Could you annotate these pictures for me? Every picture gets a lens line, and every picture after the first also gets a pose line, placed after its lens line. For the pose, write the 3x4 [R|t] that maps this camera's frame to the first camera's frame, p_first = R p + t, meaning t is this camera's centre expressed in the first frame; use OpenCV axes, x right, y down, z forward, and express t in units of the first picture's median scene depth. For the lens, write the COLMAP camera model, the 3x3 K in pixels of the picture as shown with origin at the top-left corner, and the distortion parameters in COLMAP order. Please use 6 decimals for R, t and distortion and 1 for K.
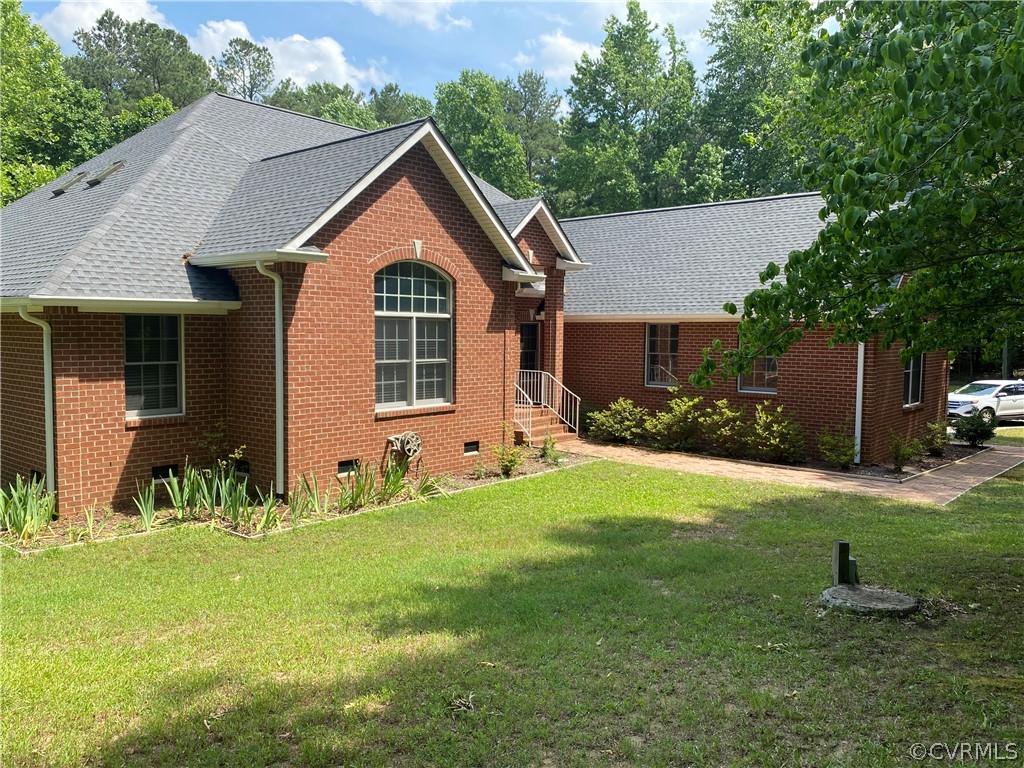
lens RADIAL K [[779.6, 0, 506.0], [0, 779.6, 376.1], [0, 0, 1]] dist [0.060840, -0.078911]
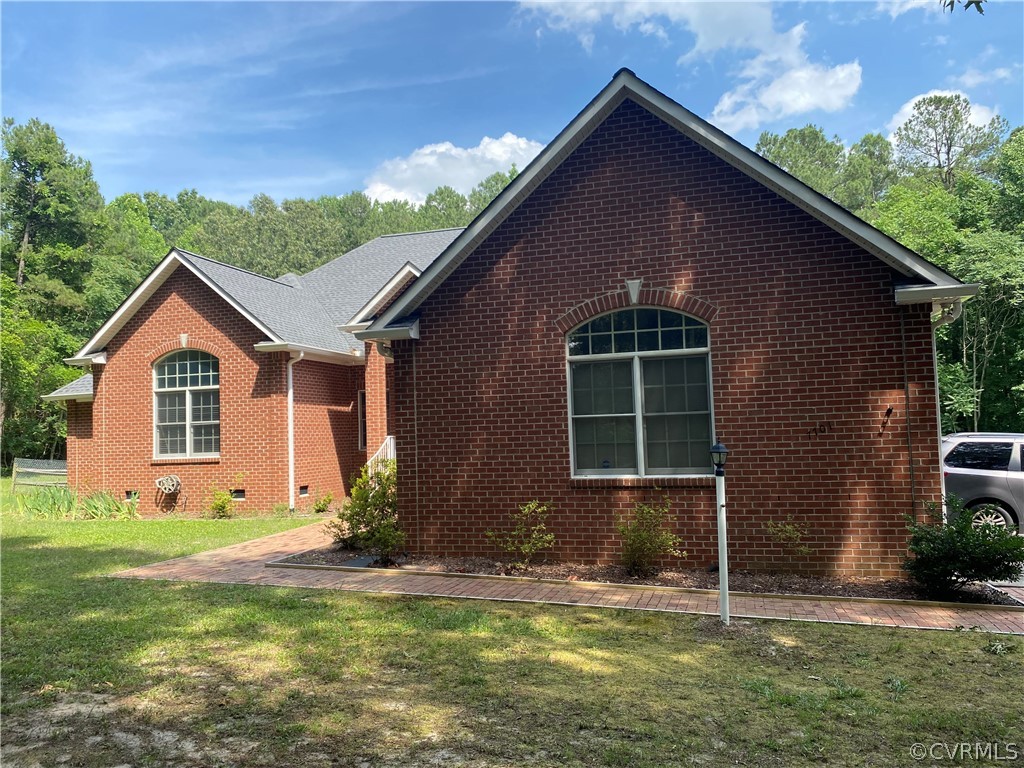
lens RADIAL K [[779.6, 0, 506.0], [0, 779.6, 376.1], [0, 0, 1]] dist [0.060840, -0.078911]
pose [[0.292909, -0.061156, -0.954182, 1.328575], [-0.015034, 0.997534, -0.068550, -0.015107], [0.956022, 0.034424, 0.291267, 1.117883]]
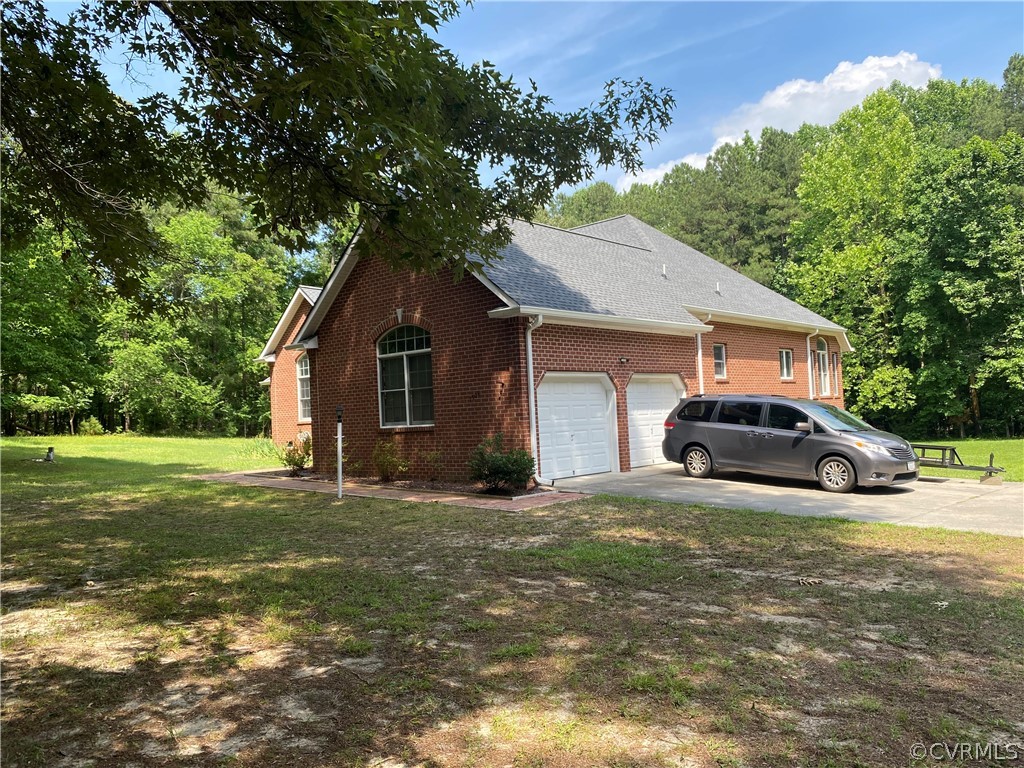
lens RADIAL K [[791.4, 0, 499.3], [0, 791.4, 390.1], [0, 0, 1]] dist [-0.000986, 0.001261]
pose [[-0.139965, -0.007144, -0.990131, 1.862953], [0.009209, 0.999921, -0.008516, -0.018208], [0.990114, -0.010310, -0.139888, 1.761420]]
